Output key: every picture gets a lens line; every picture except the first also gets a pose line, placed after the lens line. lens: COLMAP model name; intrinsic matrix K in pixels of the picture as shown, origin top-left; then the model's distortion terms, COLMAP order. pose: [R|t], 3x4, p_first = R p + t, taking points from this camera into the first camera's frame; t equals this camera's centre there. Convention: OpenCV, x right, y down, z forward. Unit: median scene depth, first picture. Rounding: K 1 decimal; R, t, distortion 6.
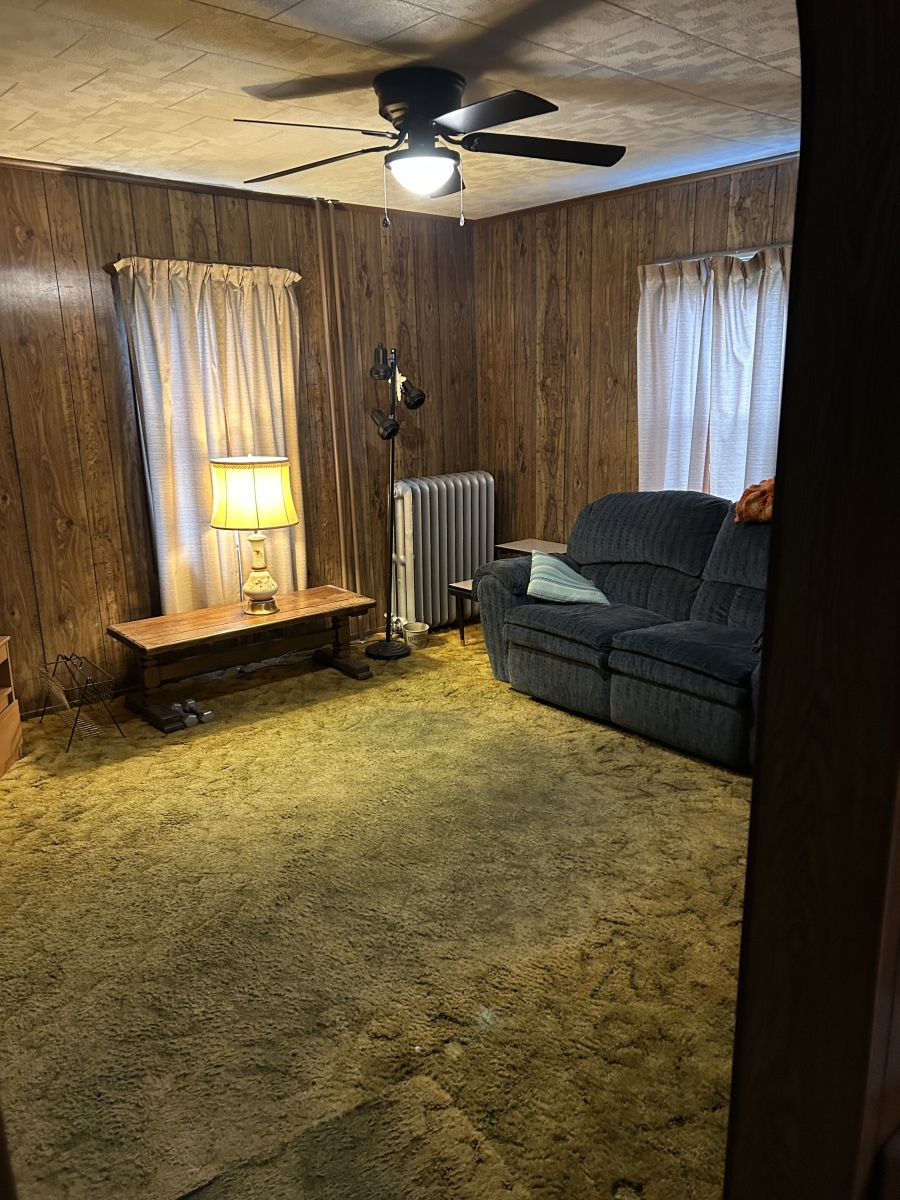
lens RADIAL K [[903.6, 0, 451.3], [0, 903.6, 598.3], [0, 0, 1]] dist [0.079495, -0.106521]
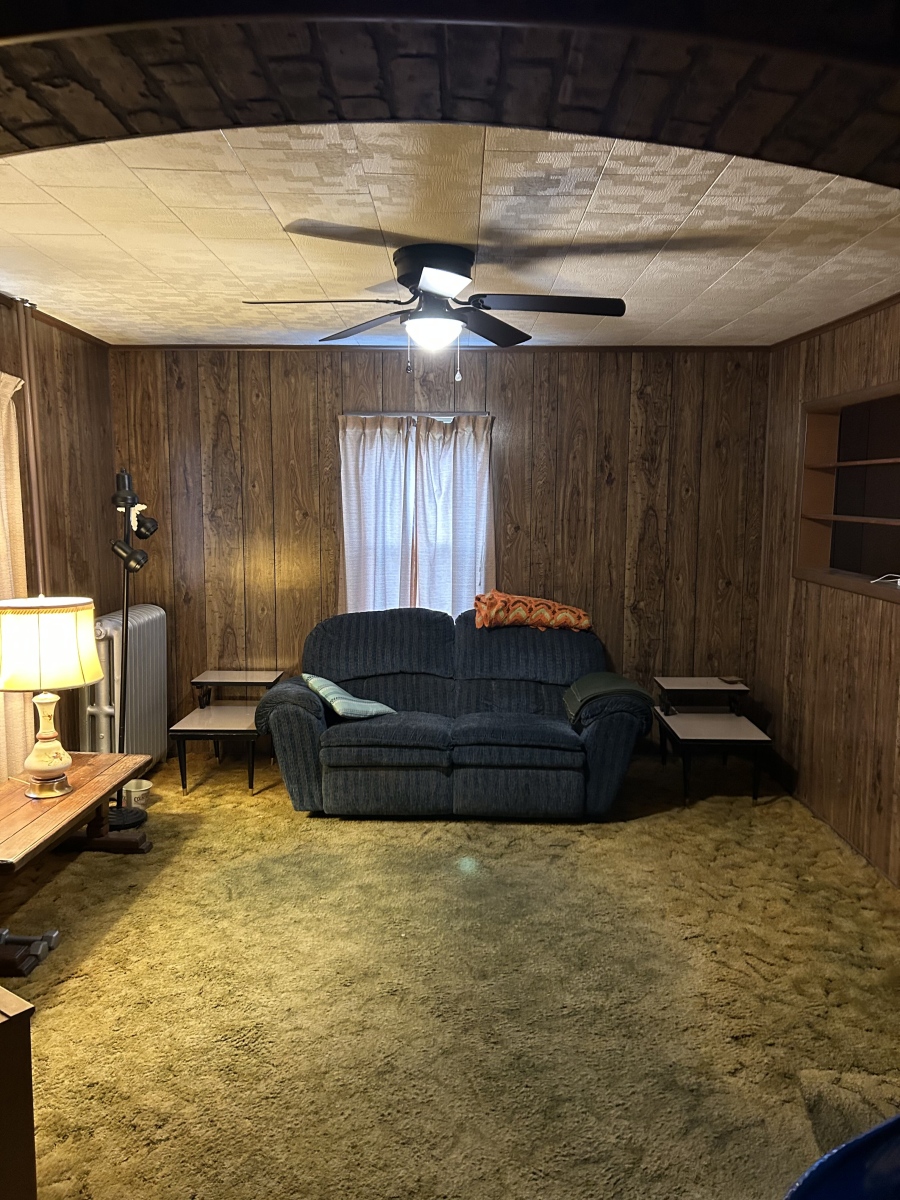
lens RADIAL K [[903.6, 0, 451.3], [0, 903.6, 598.3], [0, 0, 1]] dist [0.079495, -0.106521]
pose [[0.669205, -0.052840, 0.741197, -0.576033], [0.160392, 0.984227, -0.074648, -0.037244], [-0.725561, 0.168837, 0.667125, 0.200865]]
